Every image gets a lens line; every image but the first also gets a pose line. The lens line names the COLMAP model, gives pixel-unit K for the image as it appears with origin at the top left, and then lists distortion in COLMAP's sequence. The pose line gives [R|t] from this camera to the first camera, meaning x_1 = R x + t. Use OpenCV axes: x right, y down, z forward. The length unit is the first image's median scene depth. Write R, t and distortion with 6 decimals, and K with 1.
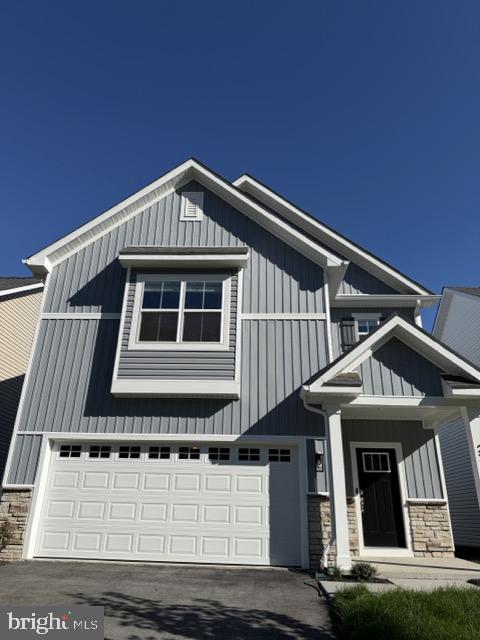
lens RADIAL K [[445.8, 0, 240.0], [0, 445.8, 320.0], [0, 0, 1]] dist [0.102448, -0.160395]
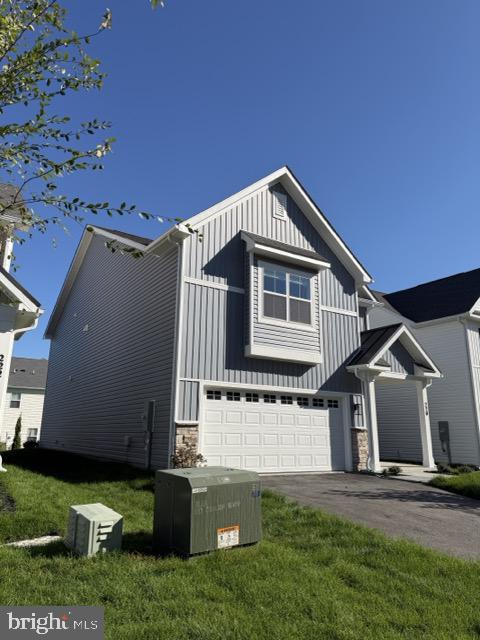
lens RADIAL K [[455.1, 0, 240.0], [0, 455.1, 320.0], [0, 0, 1]] dist [0.112007, 0.000435]
pose [[0.811225, 0.128242, 0.570498, -1.041369], [-0.220265, 0.970805, 0.094981, -0.052436], [-0.541661, -0.202712, 0.815789, -0.045789]]
